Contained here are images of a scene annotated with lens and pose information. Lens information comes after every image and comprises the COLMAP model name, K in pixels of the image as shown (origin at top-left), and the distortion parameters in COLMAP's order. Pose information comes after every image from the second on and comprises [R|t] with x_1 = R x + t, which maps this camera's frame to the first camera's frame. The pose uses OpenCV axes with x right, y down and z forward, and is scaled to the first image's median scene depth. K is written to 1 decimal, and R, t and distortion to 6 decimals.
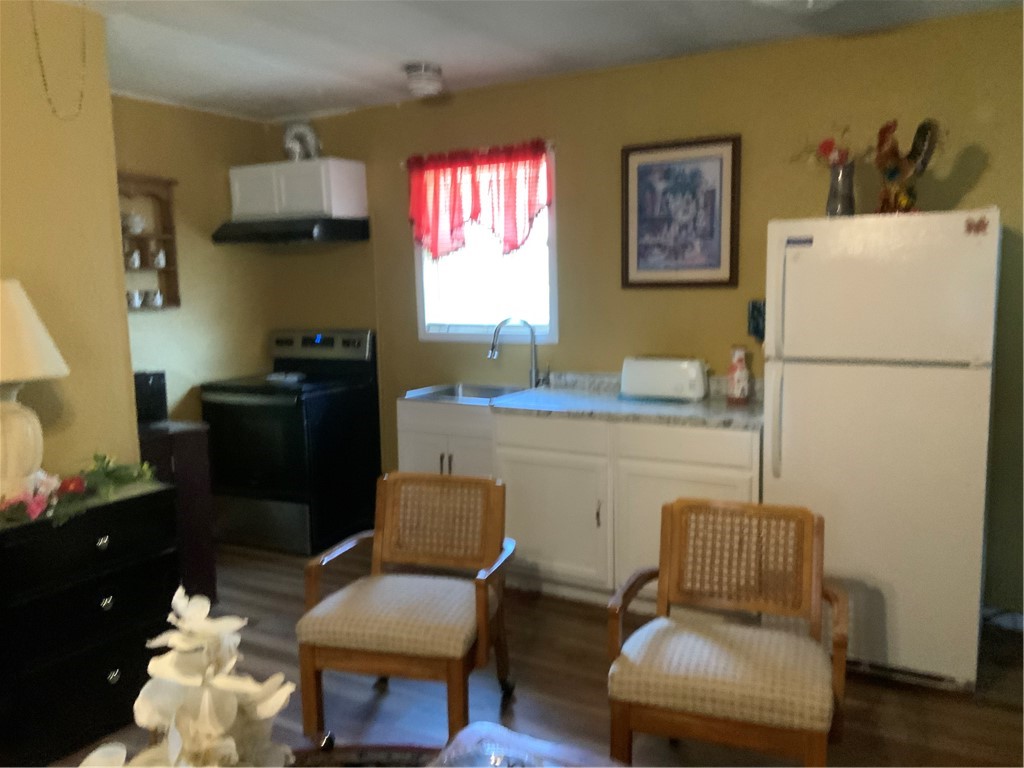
lens RADIAL K [[849.6, 0, 512.0], [0, 849.6, 384.0], [0, 0, 1]] dist [0.003137, -0.045717]
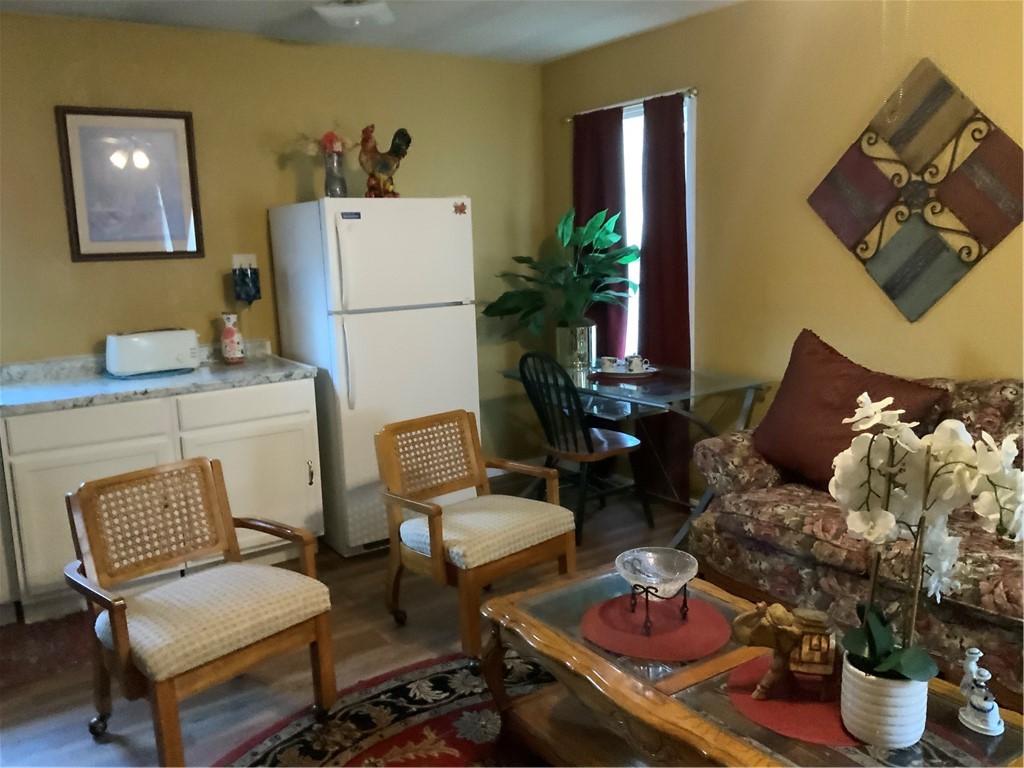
lens RADIAL K [[849.6, 0, 512.0], [0, 849.6, 384.0], [0, 0, 1]] dist [0.003137, -0.045717]
pose [[0.403730, -0.143248, 0.903594, -0.517612], [0.129972, 0.986629, 0.098340, -0.011995], [-0.905599, 0.077739, 0.416950, 0.208949]]
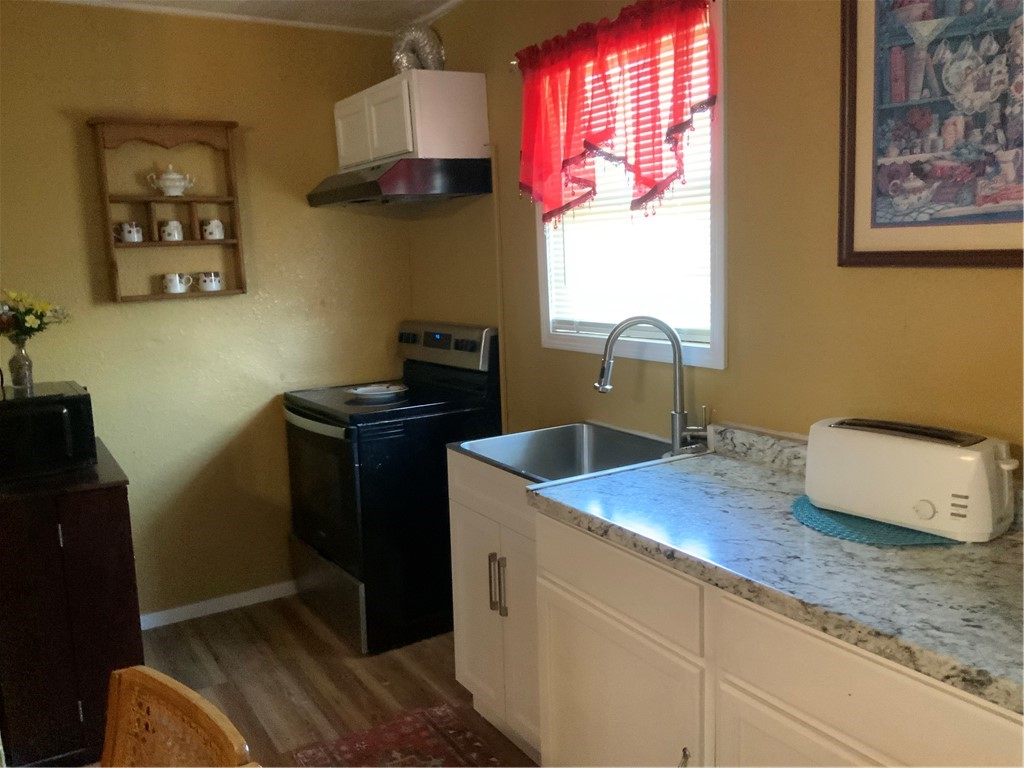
lens RADIAL K [[849.6, 0, 512.0], [0, 849.6, 384.0], [0, 0, 1]] dist [0.003137, -0.045717]
pose [[0.885133, 0.057606, -0.461759, 0.190020], [-0.038718, 0.997984, 0.050284, -0.064139], [0.463725, -0.026629, 0.885579, 0.497250]]
